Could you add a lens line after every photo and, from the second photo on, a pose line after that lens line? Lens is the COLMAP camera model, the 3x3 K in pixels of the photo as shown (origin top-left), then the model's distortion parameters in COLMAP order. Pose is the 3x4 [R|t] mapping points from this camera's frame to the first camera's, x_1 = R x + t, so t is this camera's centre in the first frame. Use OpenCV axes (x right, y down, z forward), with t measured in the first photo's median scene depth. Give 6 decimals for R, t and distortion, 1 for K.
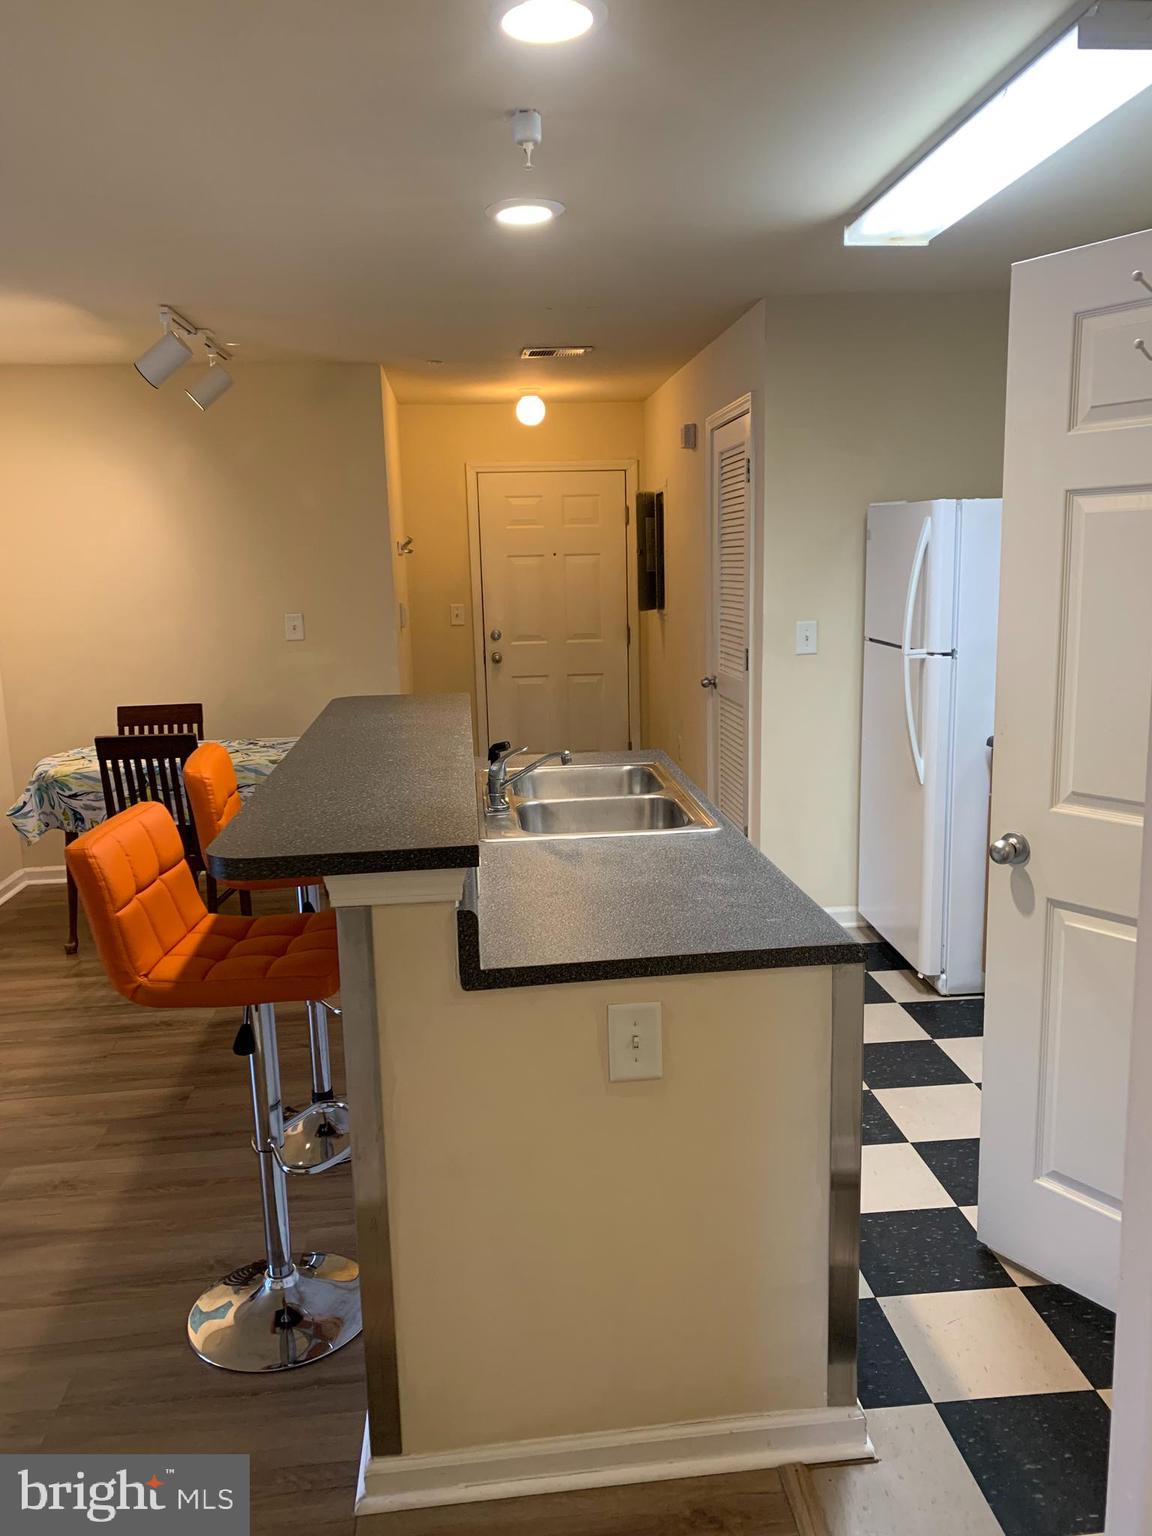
lens RADIAL K [[1167.7, 0, 580.2], [0, 1167.7, 766.3], [0, 0, 1]] dist [0.047260, -0.052045]
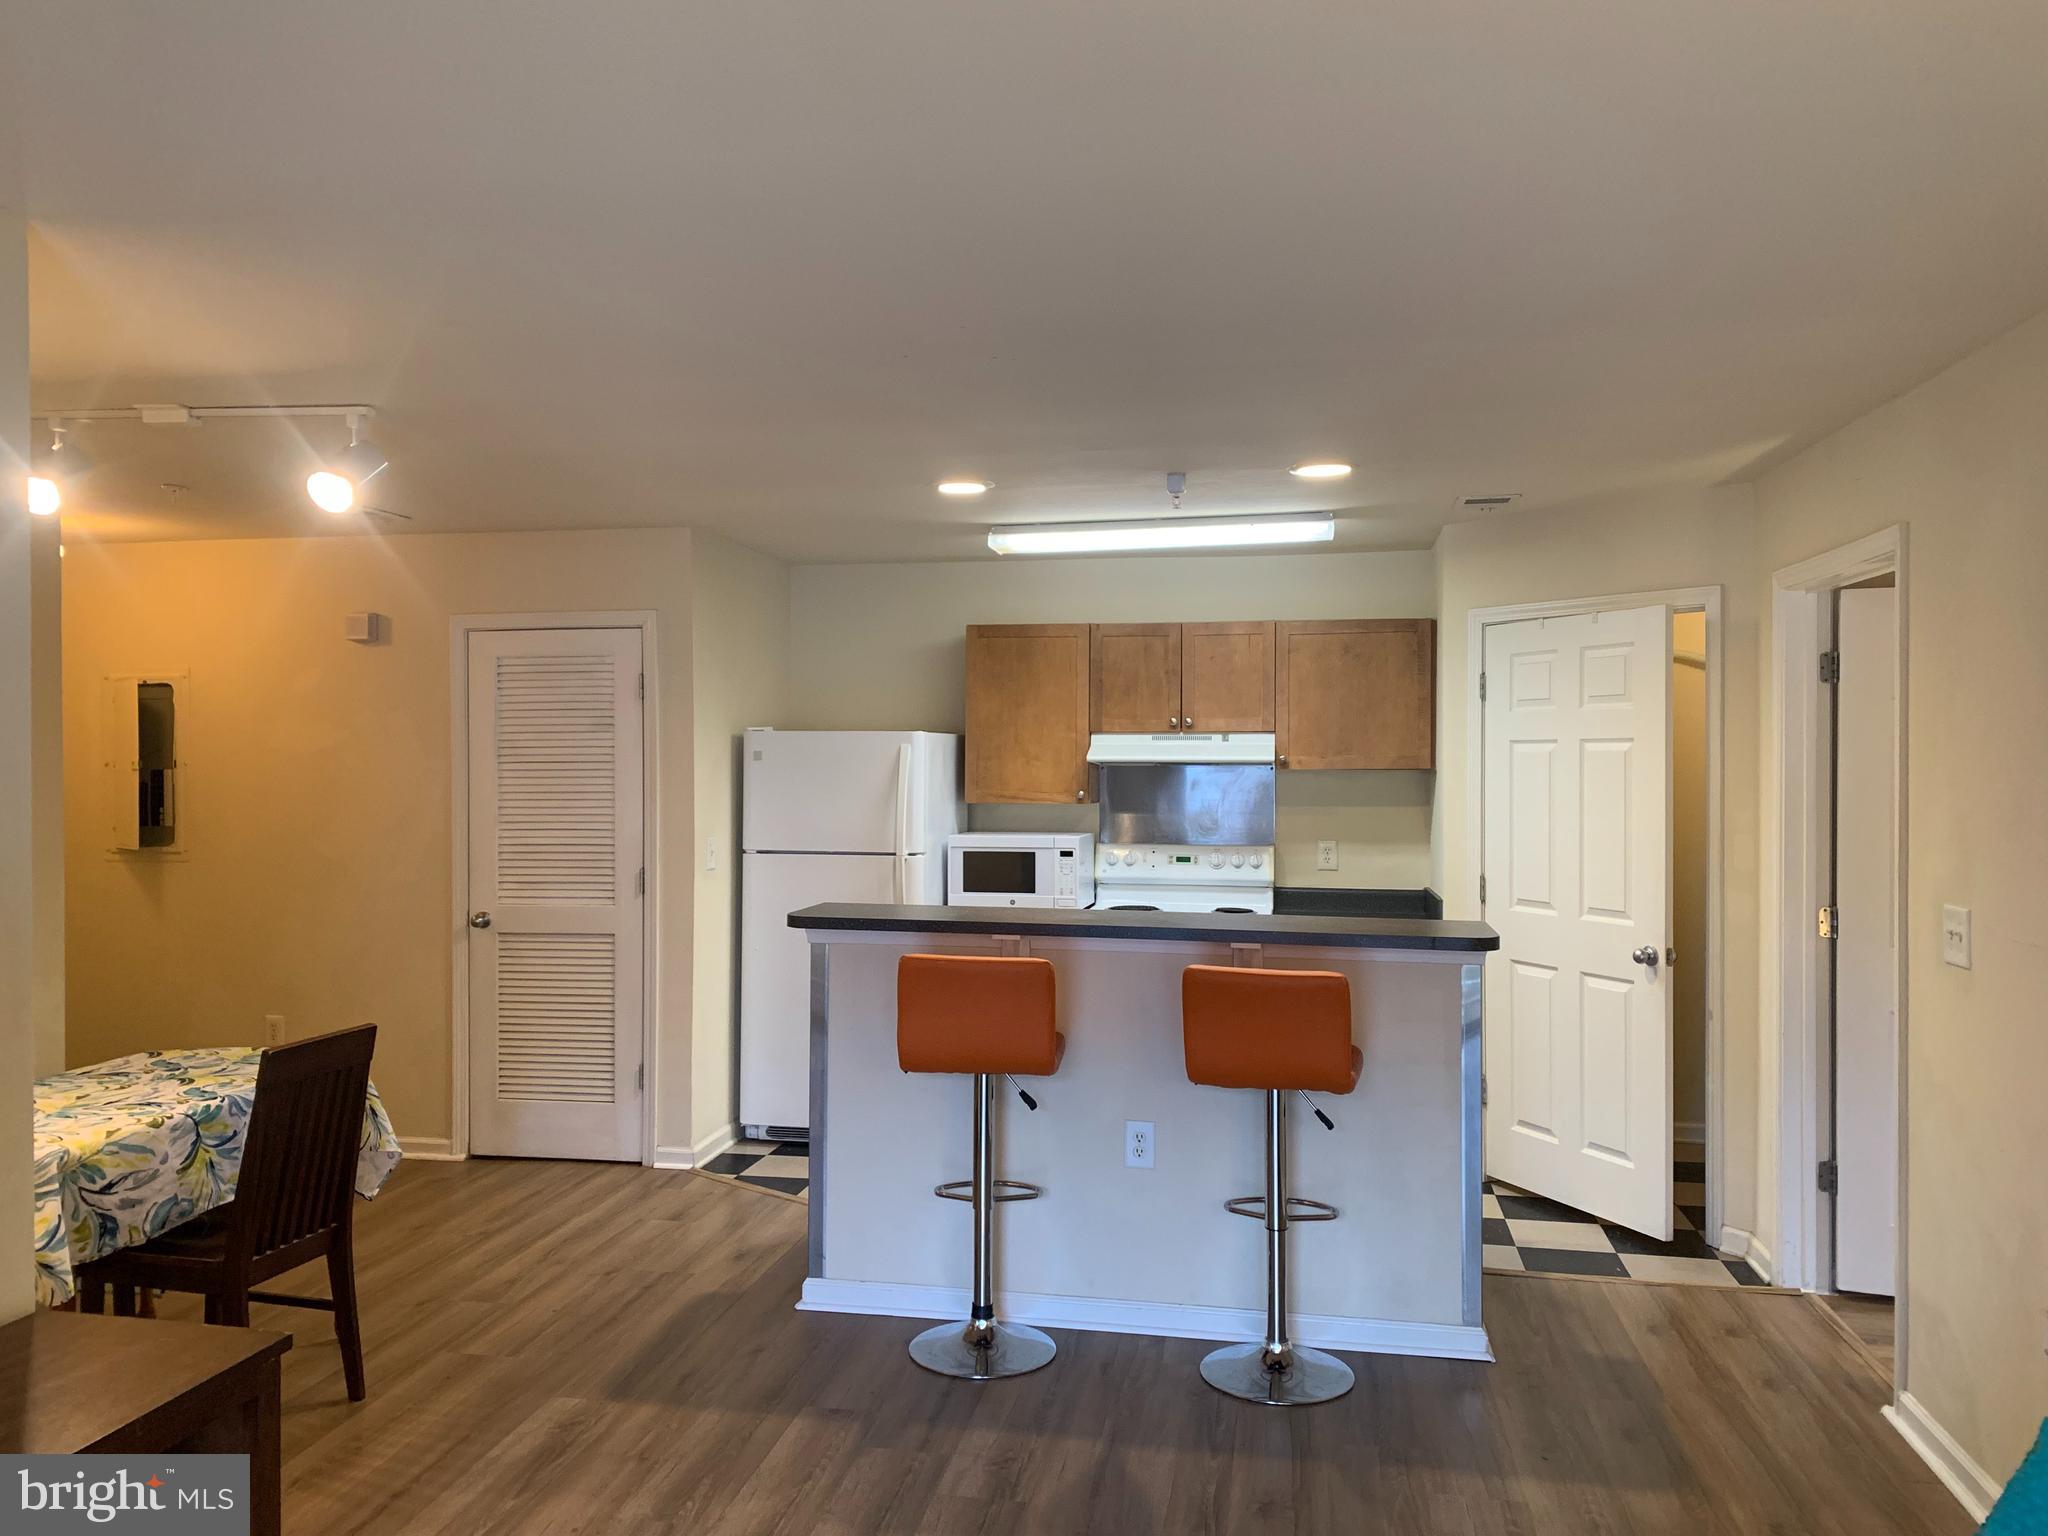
lens RADIAL K [[1556.9, 0, 1027.0], [0, 1556.9, 752.9], [0, 0, 1]] dist [0.047260, -0.052045]
pose [[0.267792, 0.030133, 0.963005, -1.017035], [0.165831, 0.983153, -0.076878, -0.044919], [-0.949098, 0.180283, 0.258283, 0.381707]]
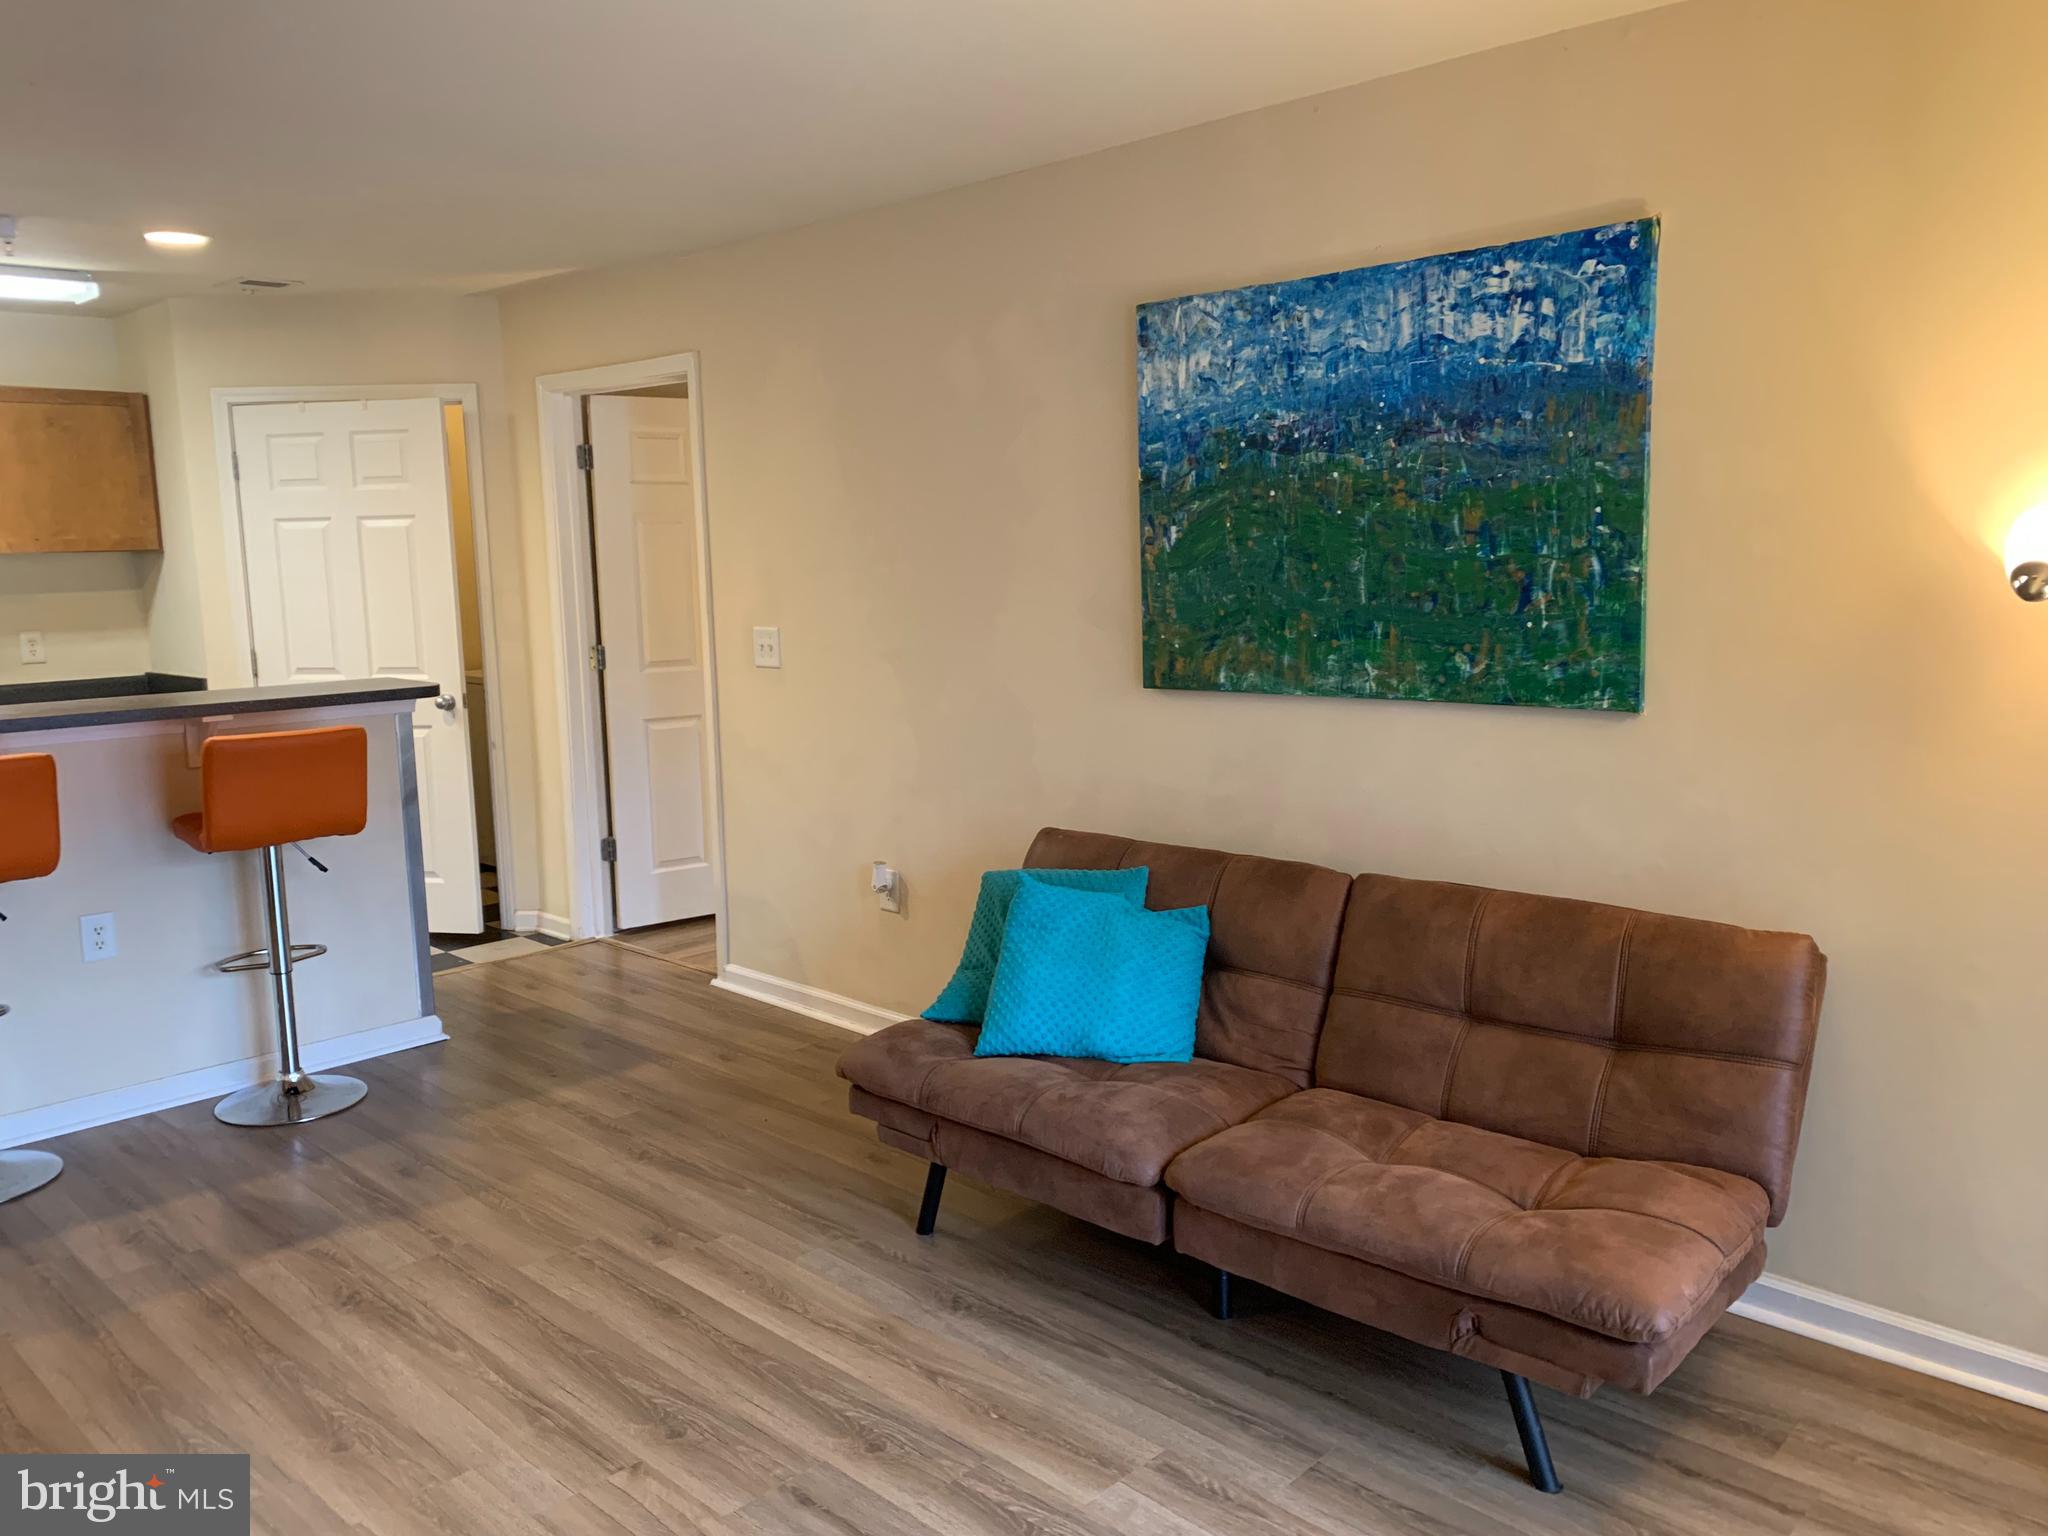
lens RADIAL K [[1556.9, 0, 986.7], [0, 1556.9, 776.1], [0, 0, 1]] dist [0.047260, -0.052045]
pose [[-0.642040, -0.077450, 0.762749, -1.113369], [0.176360, 0.953285, 0.245247, -0.097408], [-0.746111, 0.291976, -0.598388, 0.732412]]
